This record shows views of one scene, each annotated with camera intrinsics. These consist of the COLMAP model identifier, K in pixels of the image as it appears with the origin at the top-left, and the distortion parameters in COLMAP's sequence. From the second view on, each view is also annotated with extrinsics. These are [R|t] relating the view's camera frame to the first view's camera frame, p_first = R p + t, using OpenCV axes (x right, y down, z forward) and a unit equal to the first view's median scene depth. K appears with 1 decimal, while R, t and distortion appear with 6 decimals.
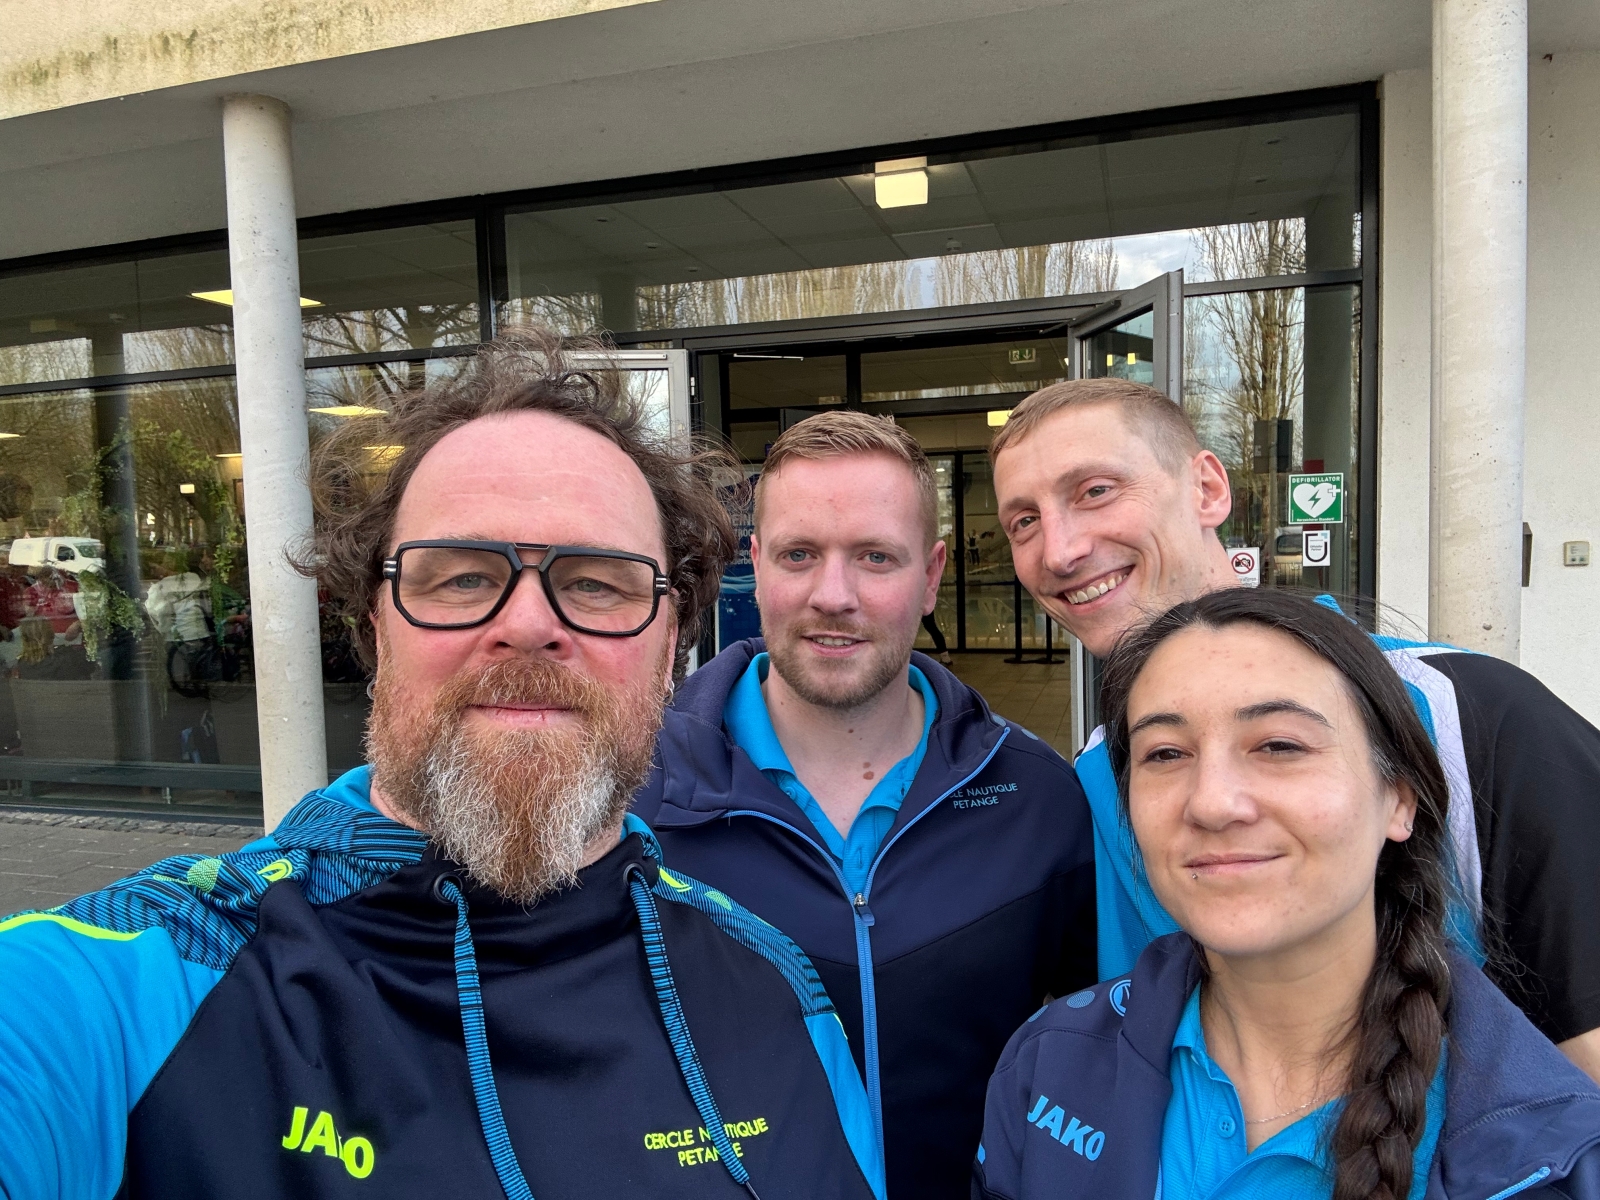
lens RADIAL K [[1230.6, 0, 763.1], [0, 1230.6, 621.3], [0, 0, 1]] dist [0.046584, -0.020915]
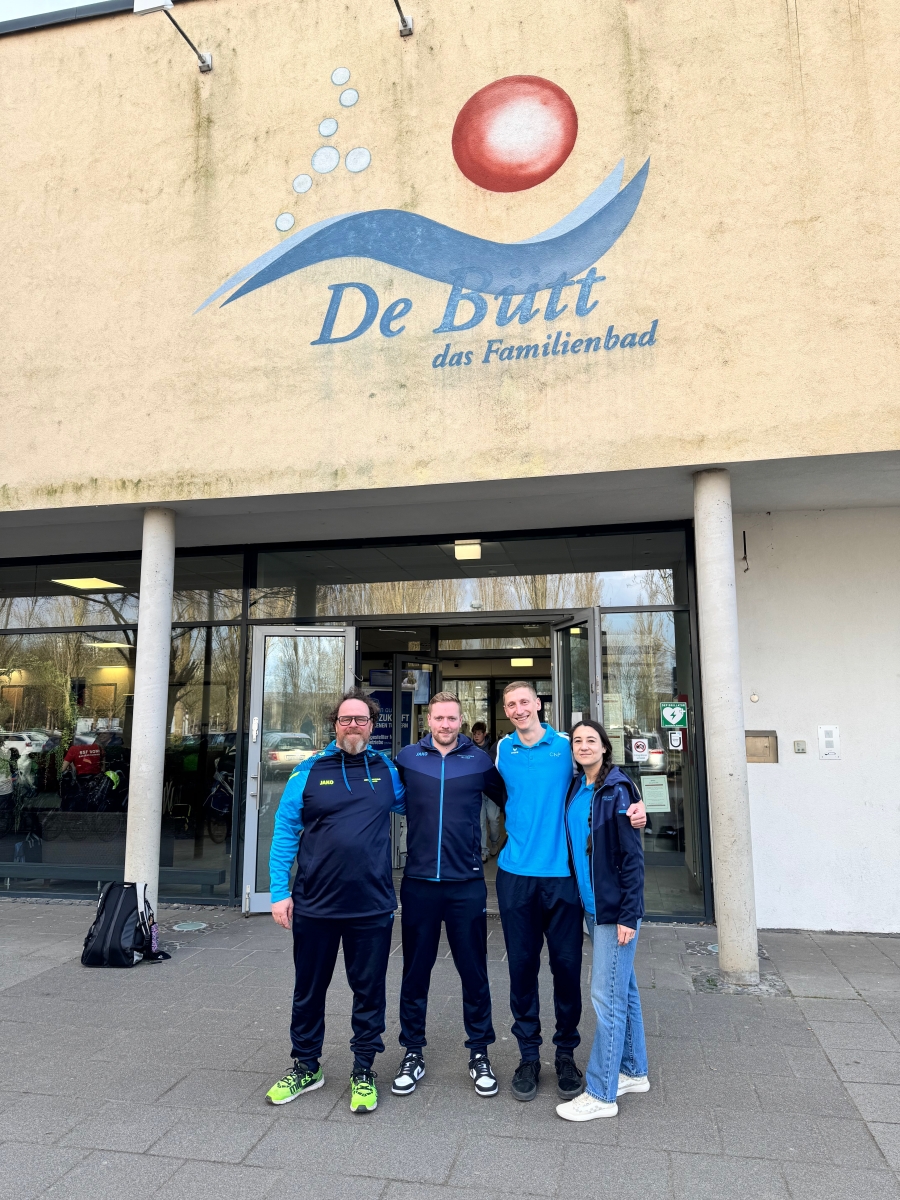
lens RADIAL K [[841.6, 0, 437.9], [0, 841.6, 594.0], [0, 0, 1]] dist [0.015776, -0.046157]
pose [[0.995248, 0.037742, 0.089755, -0.067078], [-0.016241, 0.973251, -0.229169, 0.030983], [-0.096004, 0.226623, 0.969240, -0.350328]]
